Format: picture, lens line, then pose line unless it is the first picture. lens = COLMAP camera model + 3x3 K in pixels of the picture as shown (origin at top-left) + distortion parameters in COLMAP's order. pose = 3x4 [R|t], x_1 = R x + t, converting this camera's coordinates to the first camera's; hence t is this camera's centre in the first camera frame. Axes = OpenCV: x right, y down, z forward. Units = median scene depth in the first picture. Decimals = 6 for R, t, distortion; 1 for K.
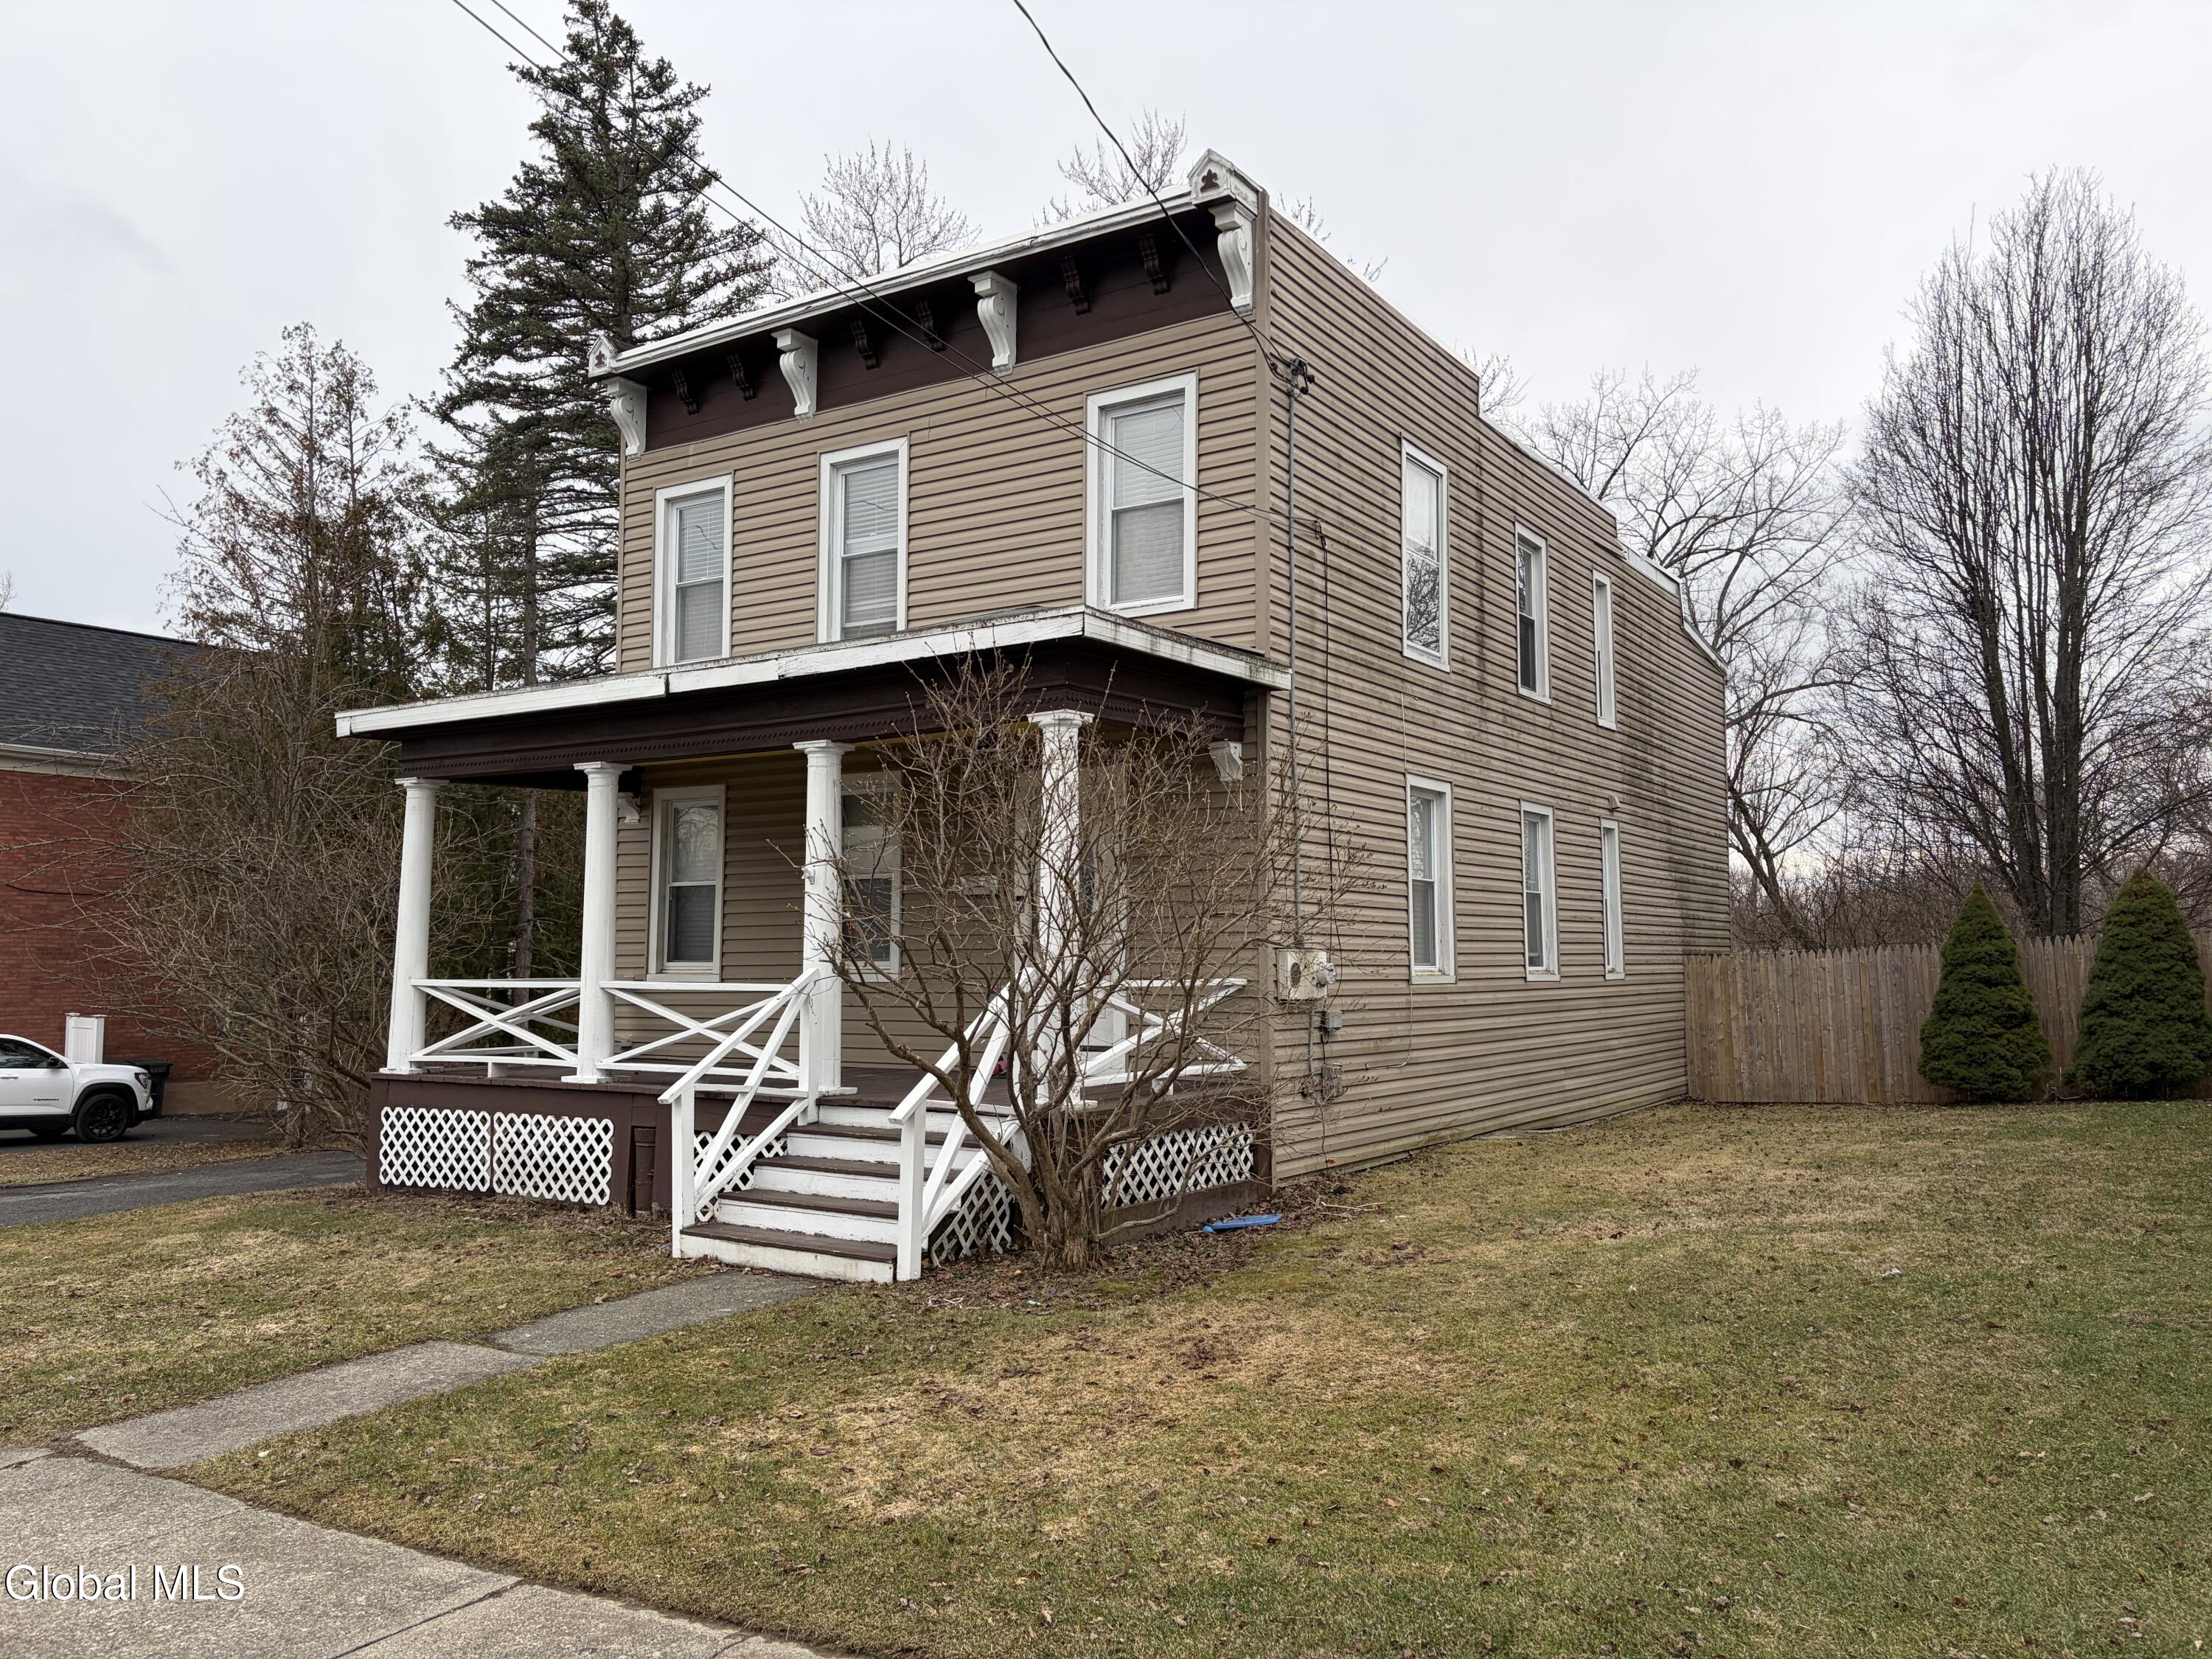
lens RADIAL K [[1697.1, 0, 1106.0], [0, 1697.1, 835.9], [0, 0, 1]] dist [0.029028, 0.001502]
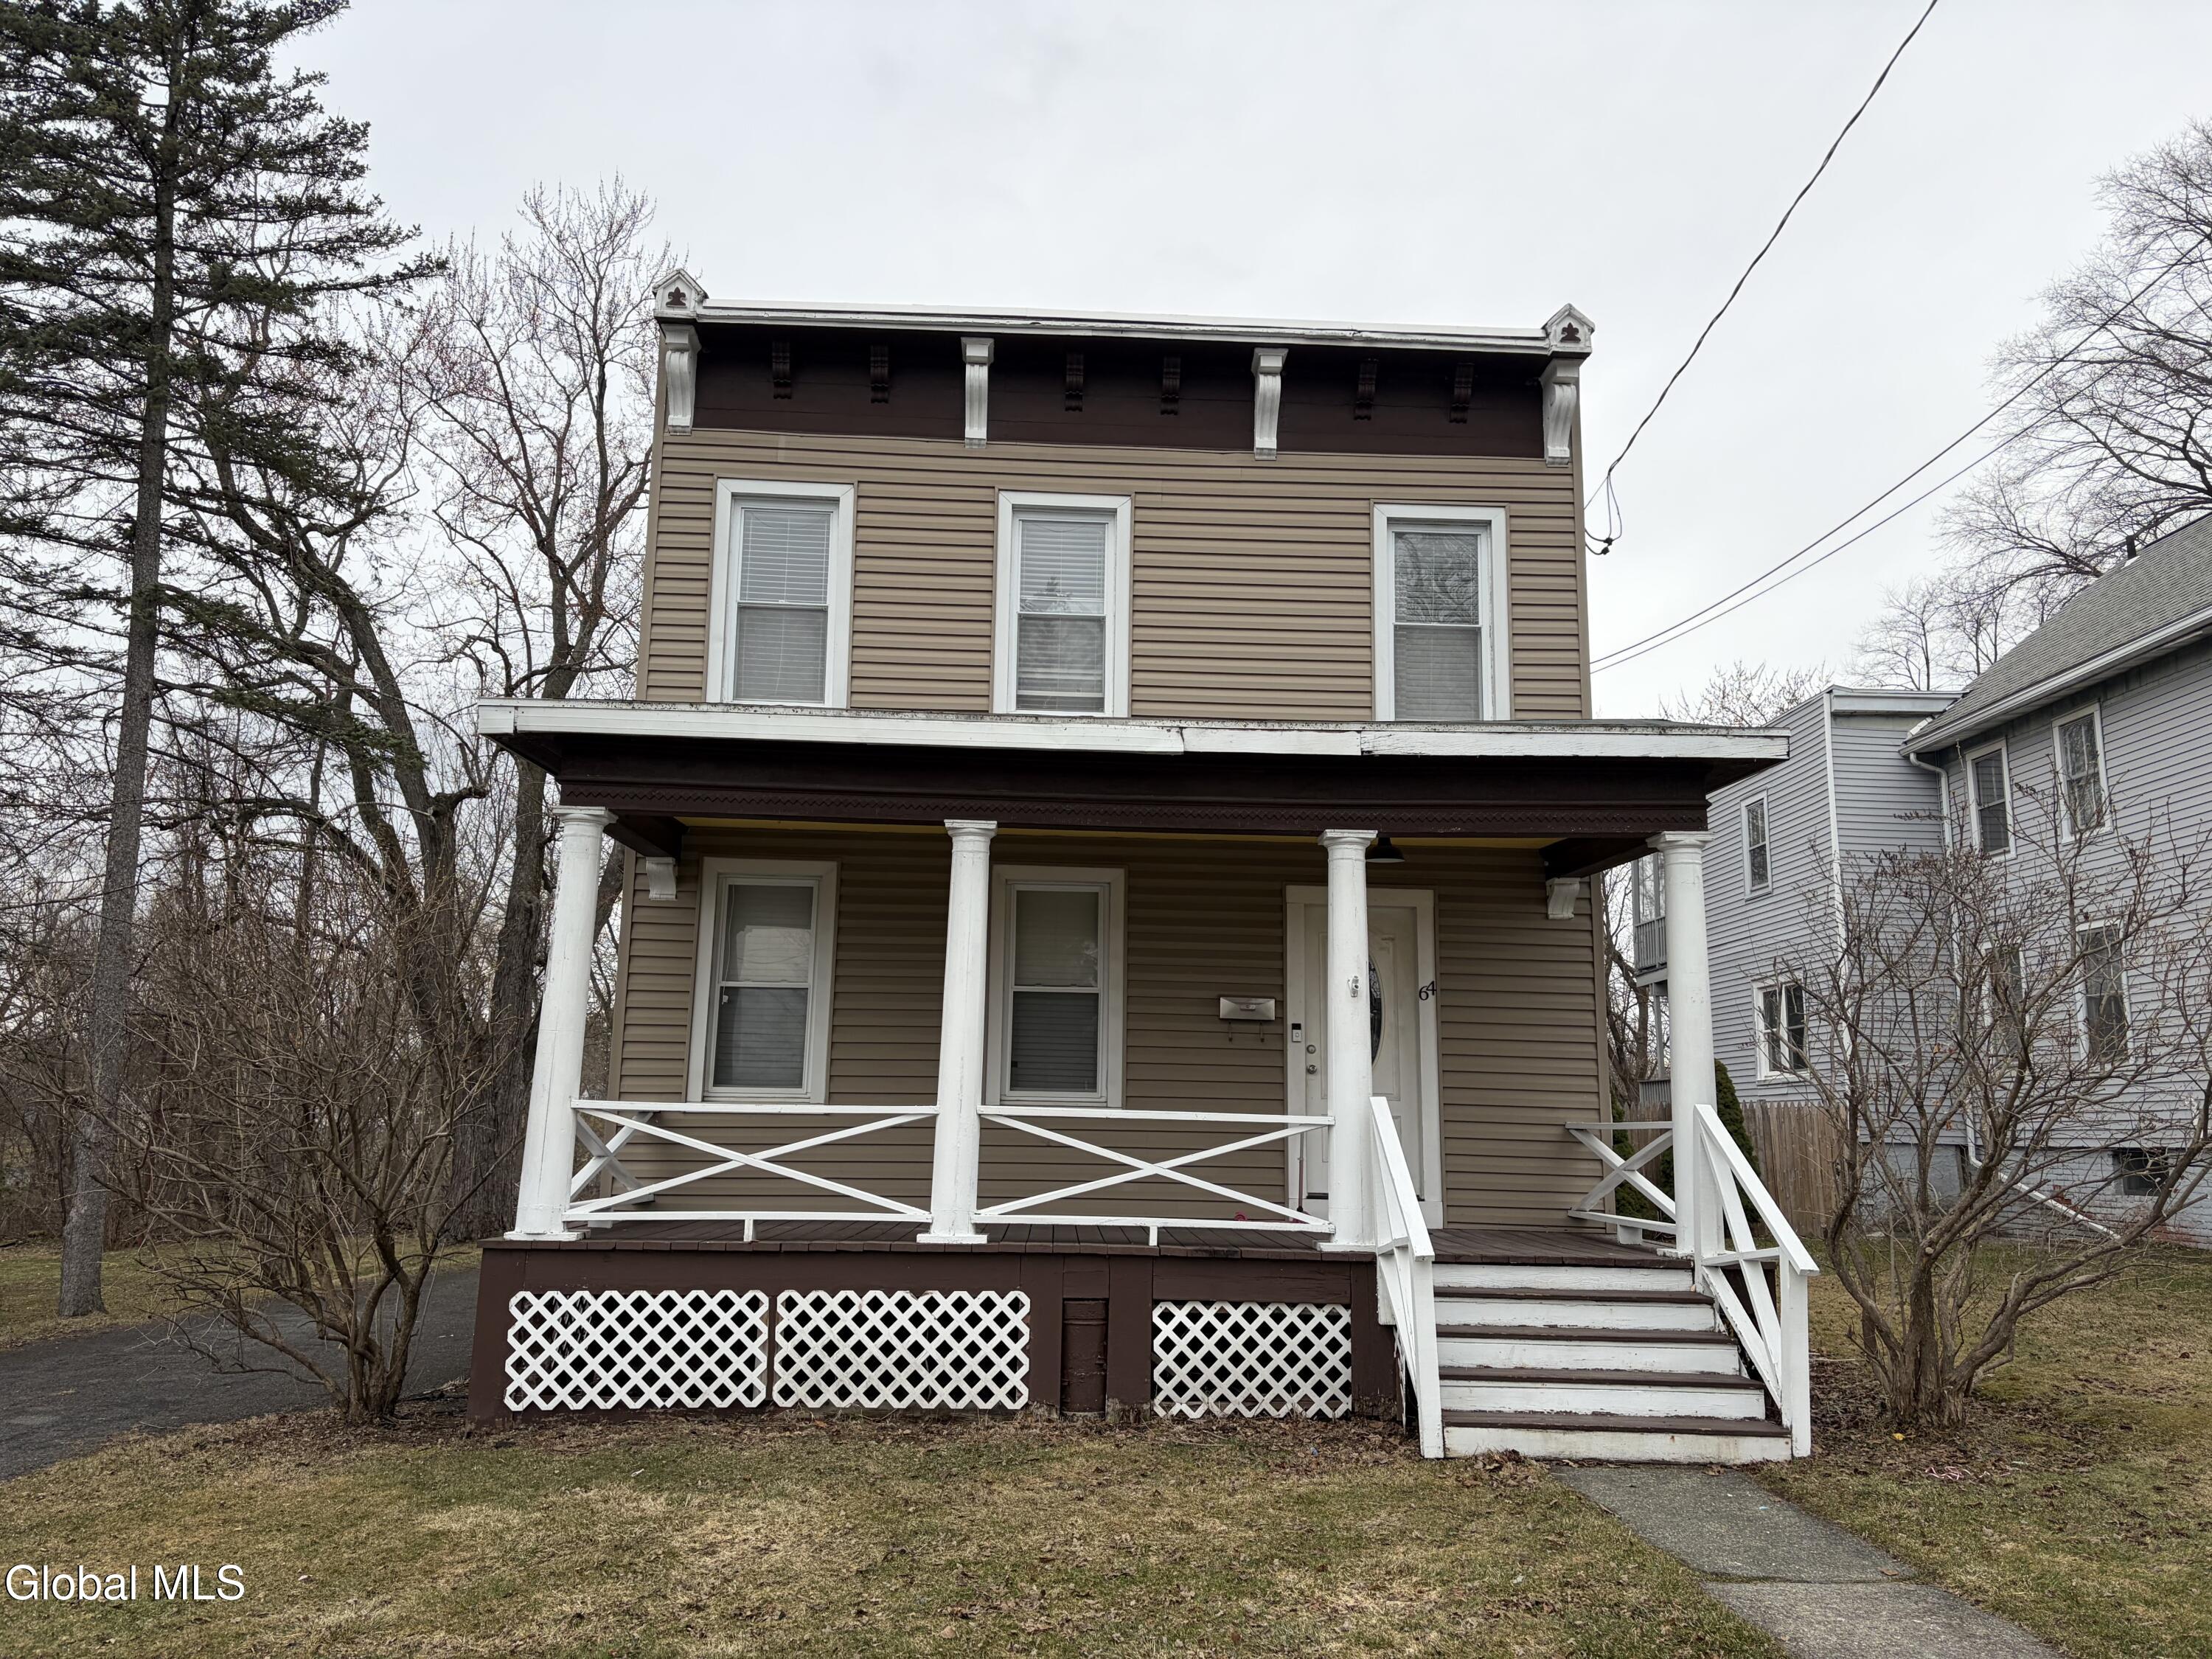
lens RADIAL K [[1634.8, 0, 1100.4], [0, 1634.8, 852.3], [0, 0, 1]] dist [0.057486, -0.134131]
pose [[0.804383, 0.115001, 0.582875, -0.663824], [-0.061074, 0.991895, -0.111416, 0.049695], [-0.590964, 0.054023, 0.804887, 0.362971]]
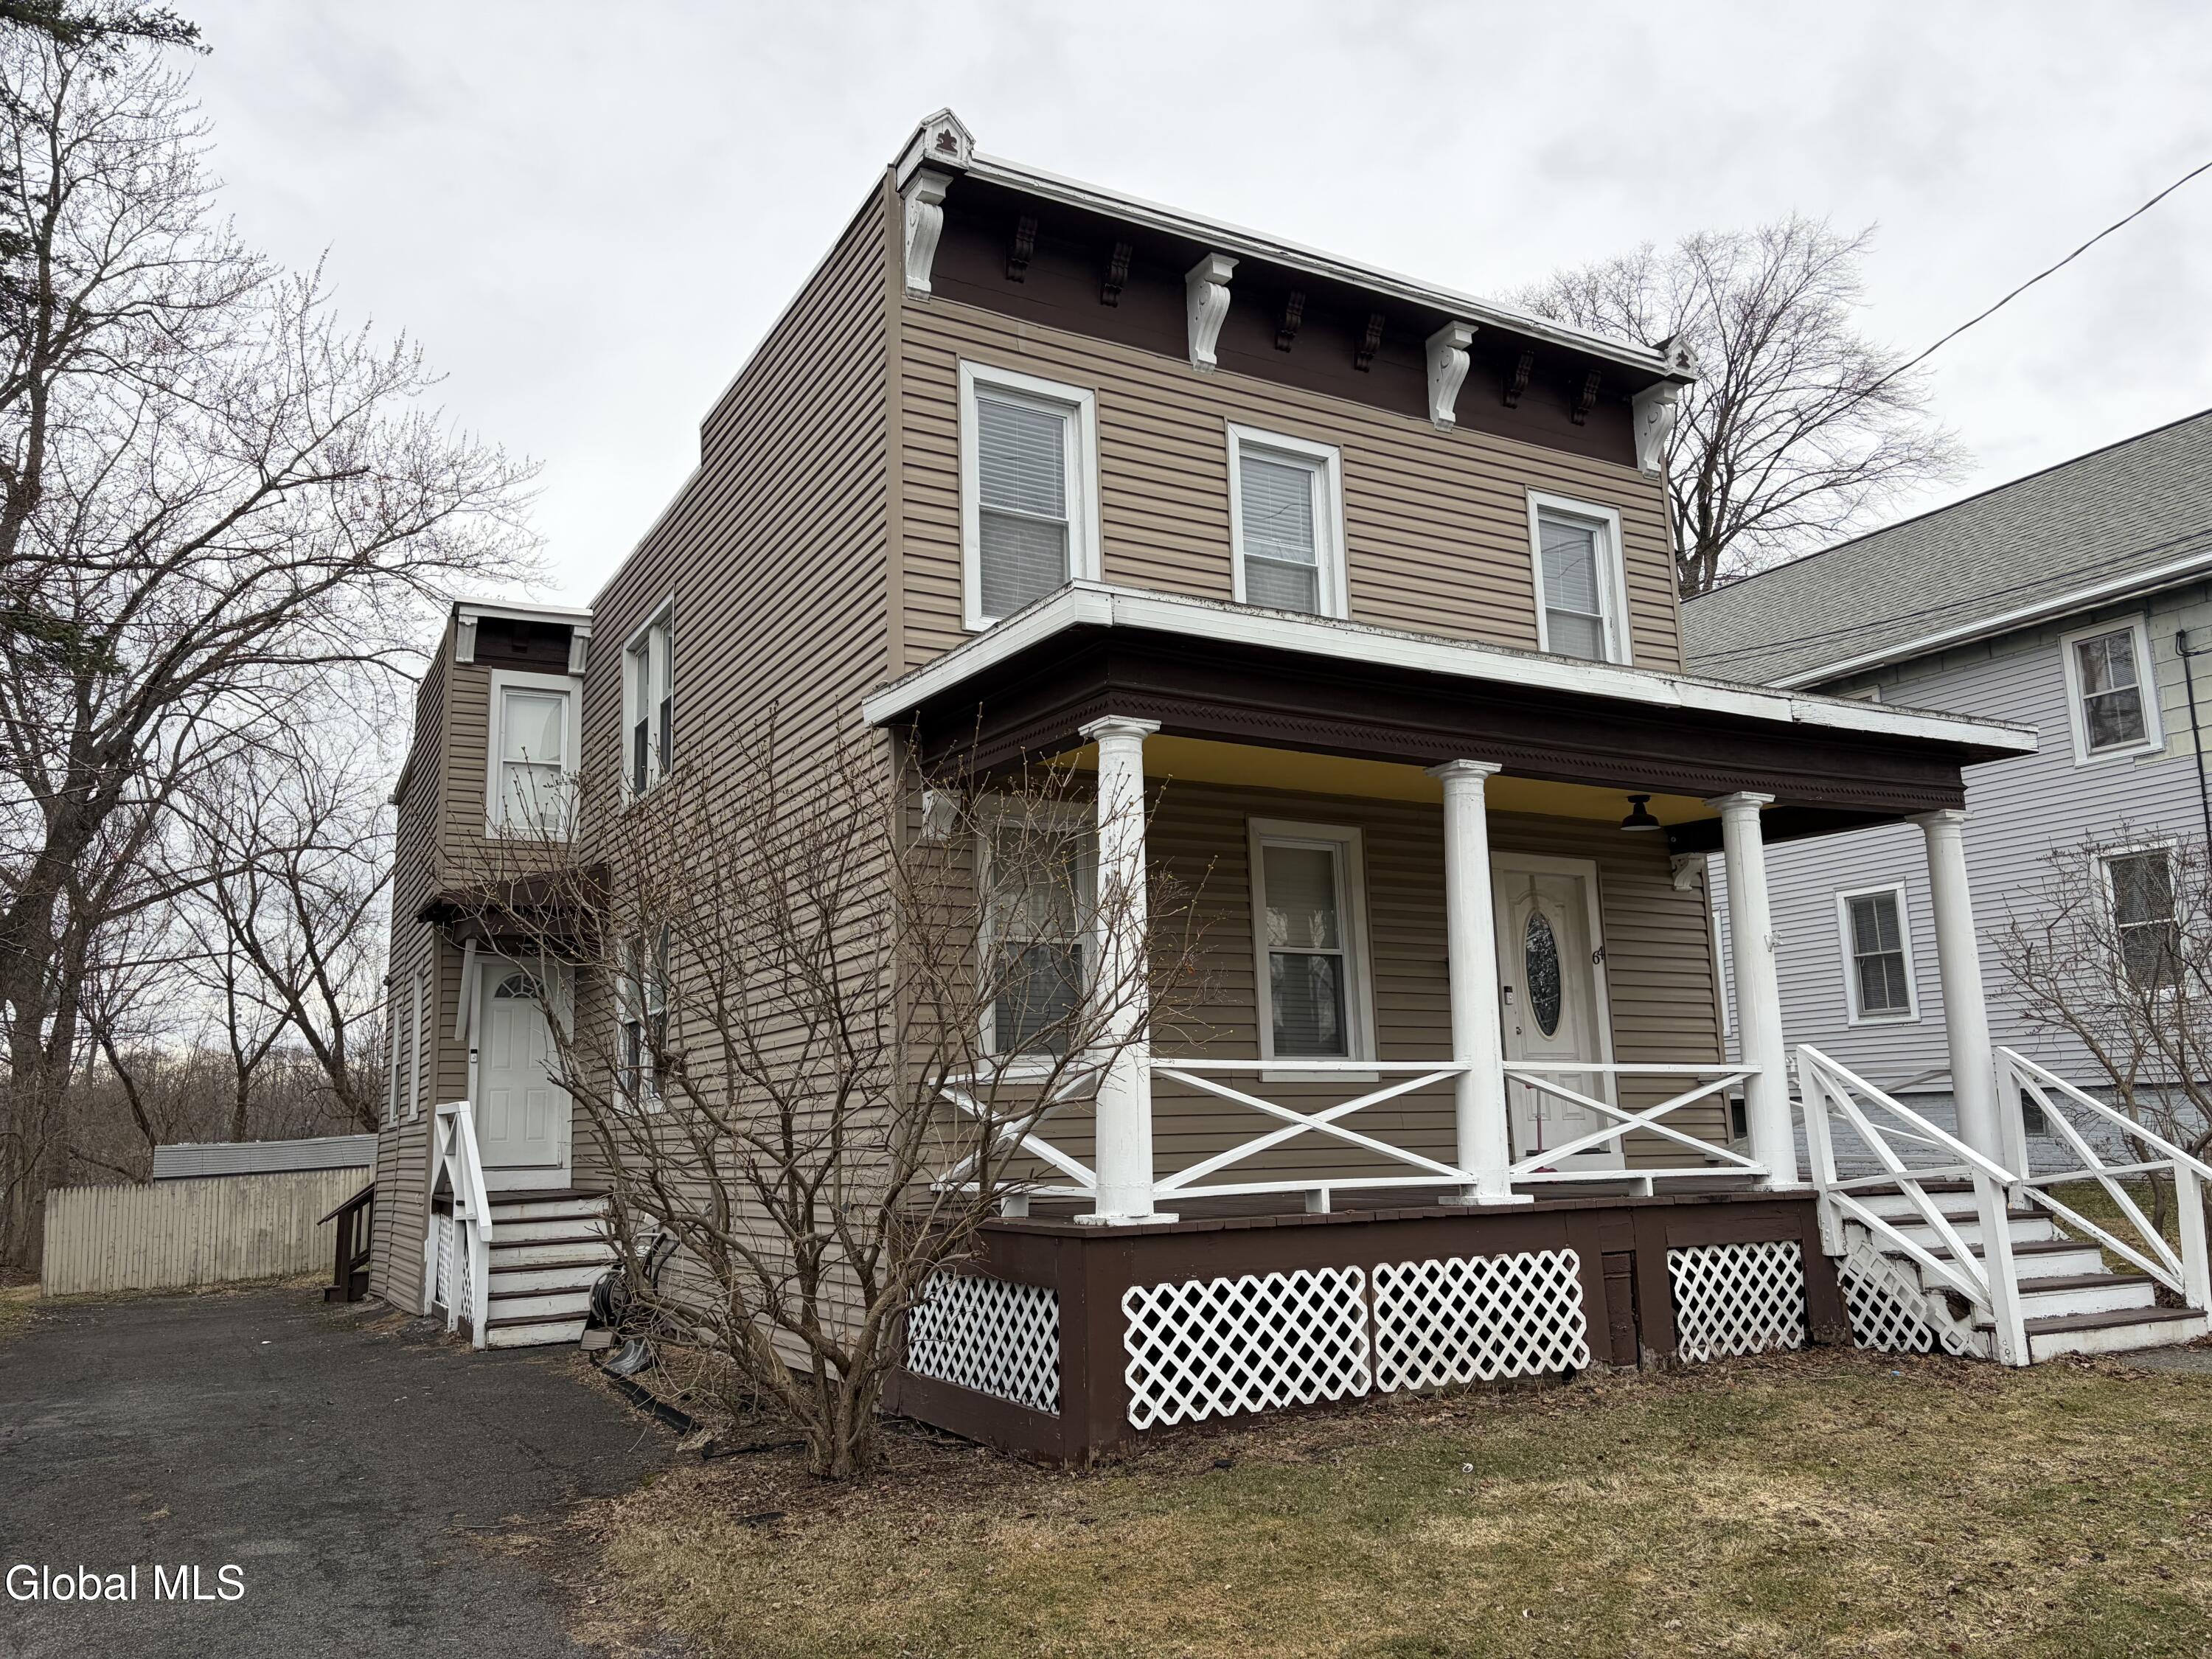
lens RADIAL K [[1632.8, 0, 1101.6], [0, 1632.8, 855.0], [0, 0, 1]] dist [0.012051, 0.001820]
pose [[0.459647, 0.139763, 0.877035, -0.956809], [-0.040740, 0.989818, -0.136385, 0.097262], [-0.887167, 0.026959, 0.460661, 0.798875]]
